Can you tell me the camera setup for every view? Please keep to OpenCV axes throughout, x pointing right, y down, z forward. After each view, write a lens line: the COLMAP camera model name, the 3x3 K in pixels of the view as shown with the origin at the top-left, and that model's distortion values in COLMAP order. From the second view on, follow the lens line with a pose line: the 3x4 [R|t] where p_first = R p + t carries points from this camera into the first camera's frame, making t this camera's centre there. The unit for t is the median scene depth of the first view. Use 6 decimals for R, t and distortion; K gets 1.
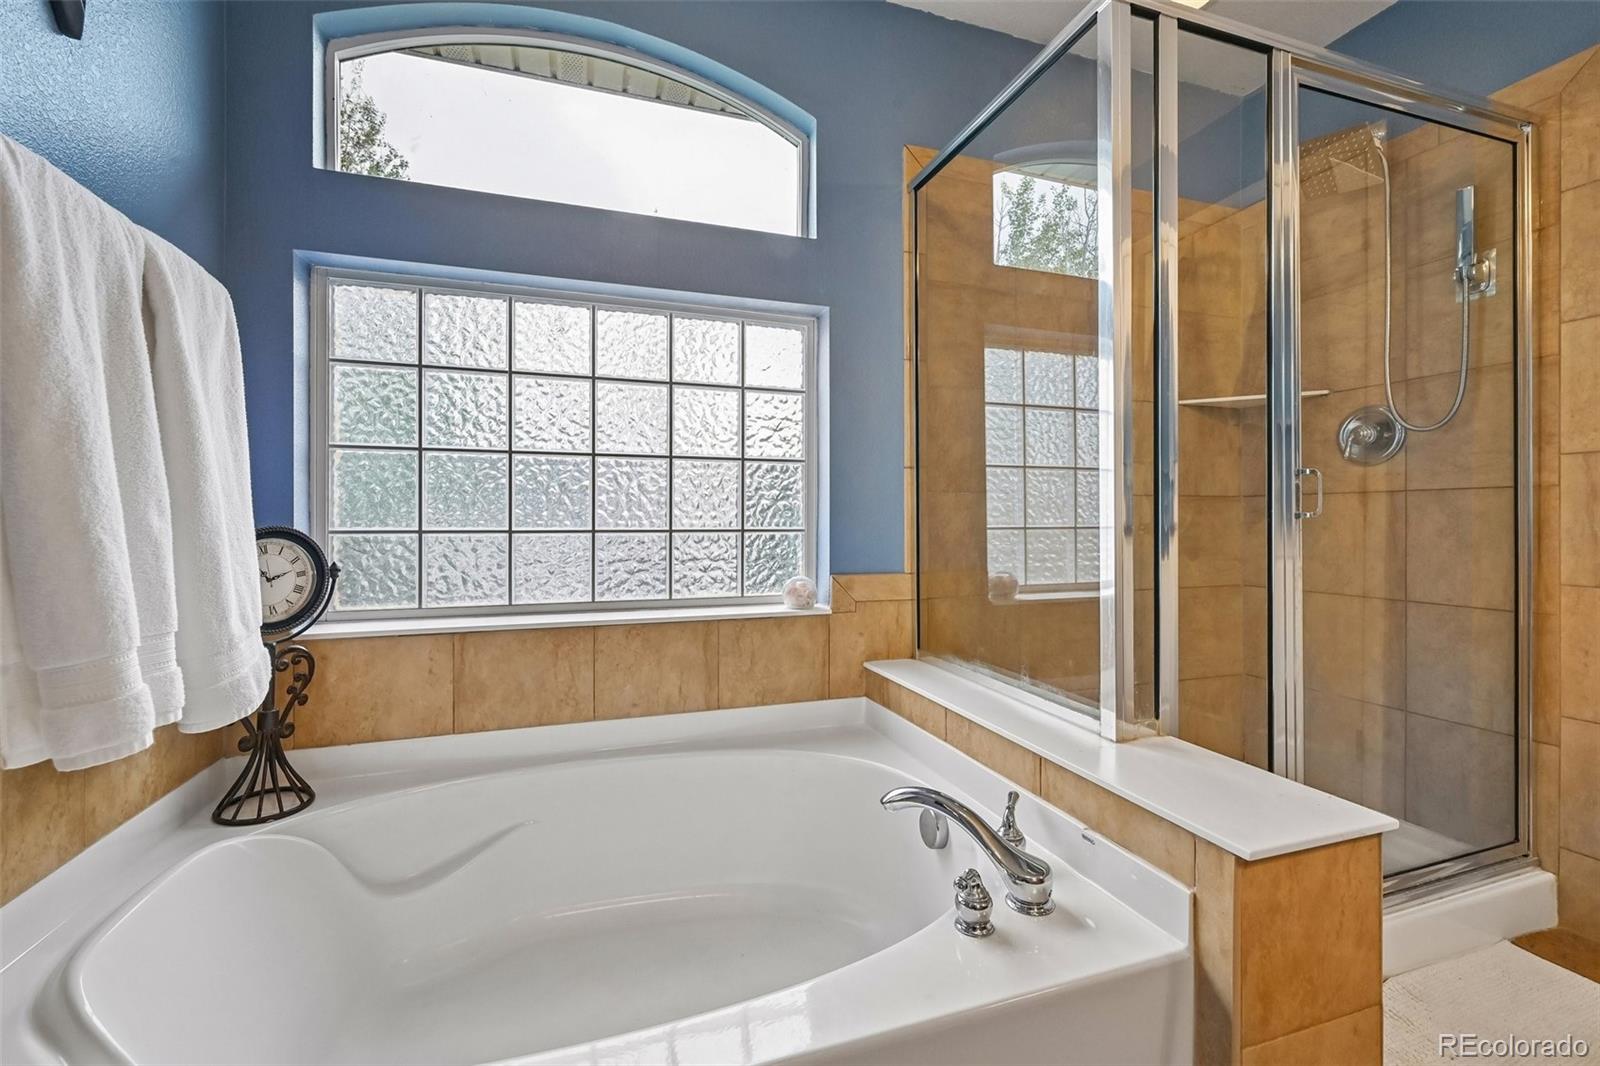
lens RADIAL K [[674.5, 0, 801.7], [0, 674.5, 529.1], [0, 0, 1]] dist [-0.000135, -0.000040]
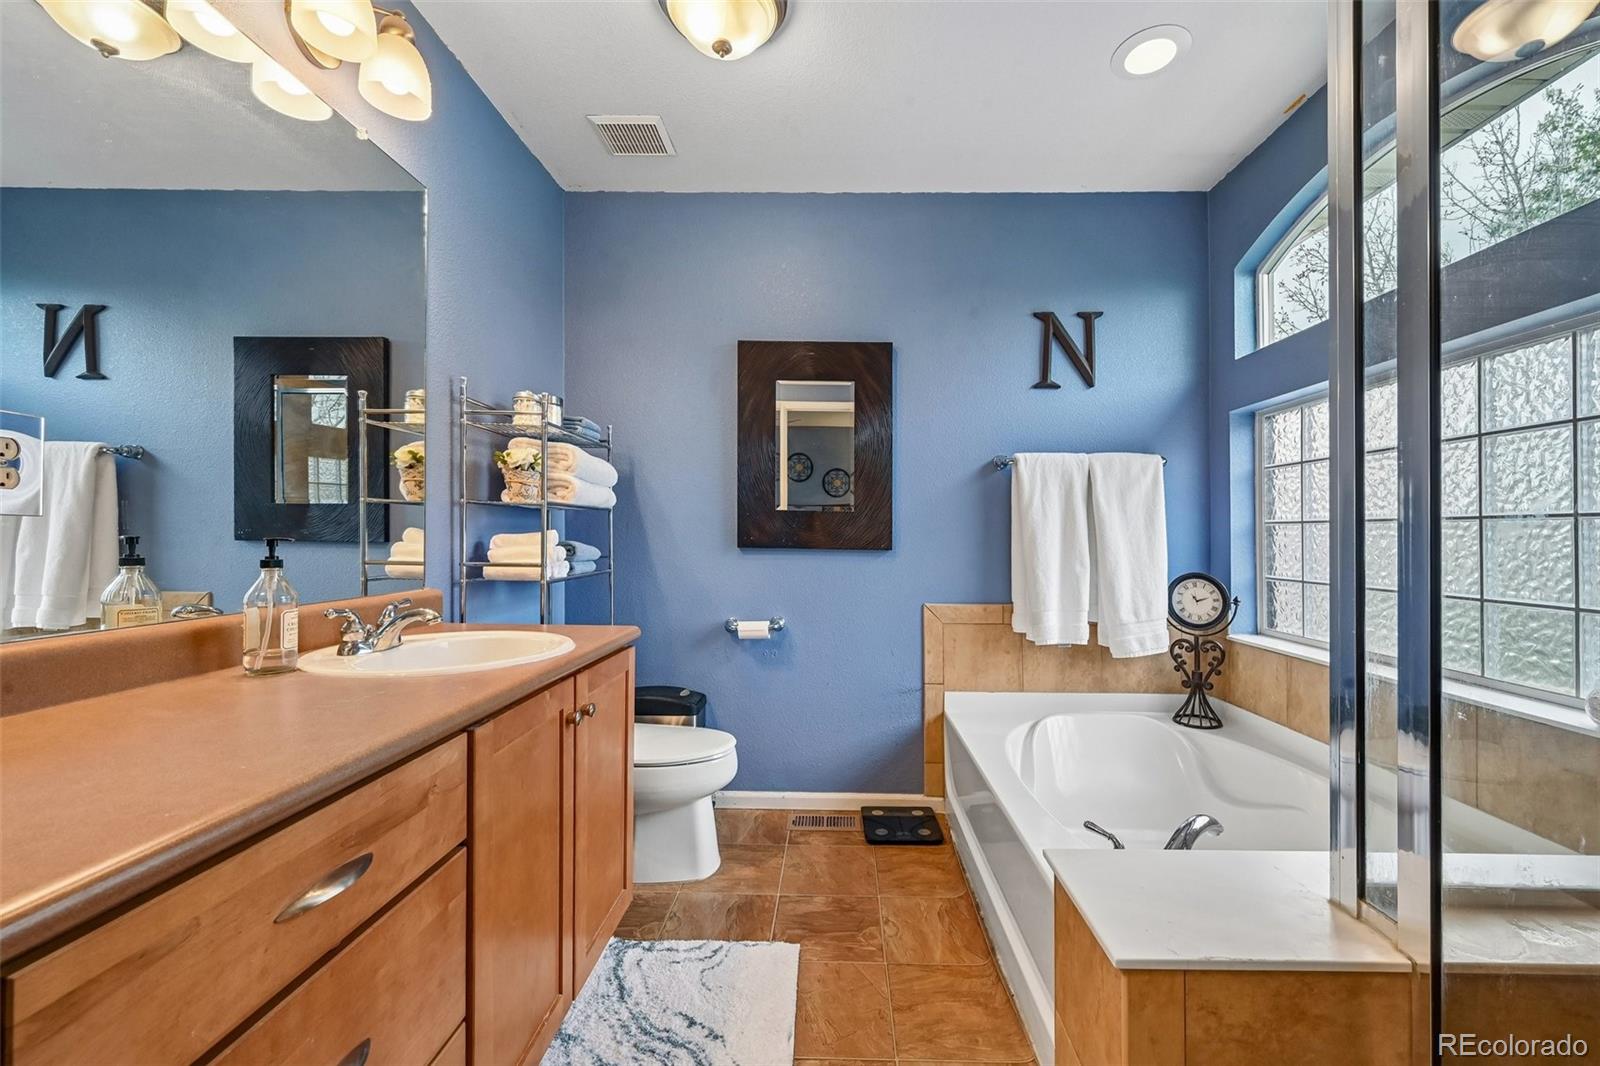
lens RADIAL K [[631.9, 0, 805.7], [0, 631.9, 534.2], [0, 0, 1]] dist [-0.002000, -0.000068]
pose [[-0.366985, -0.003374, -0.930221, 1.181156], [-0.012120, 0.999926, 0.001155, -0.094801], [0.930148, 0.011698, -0.366999, 0.601569]]
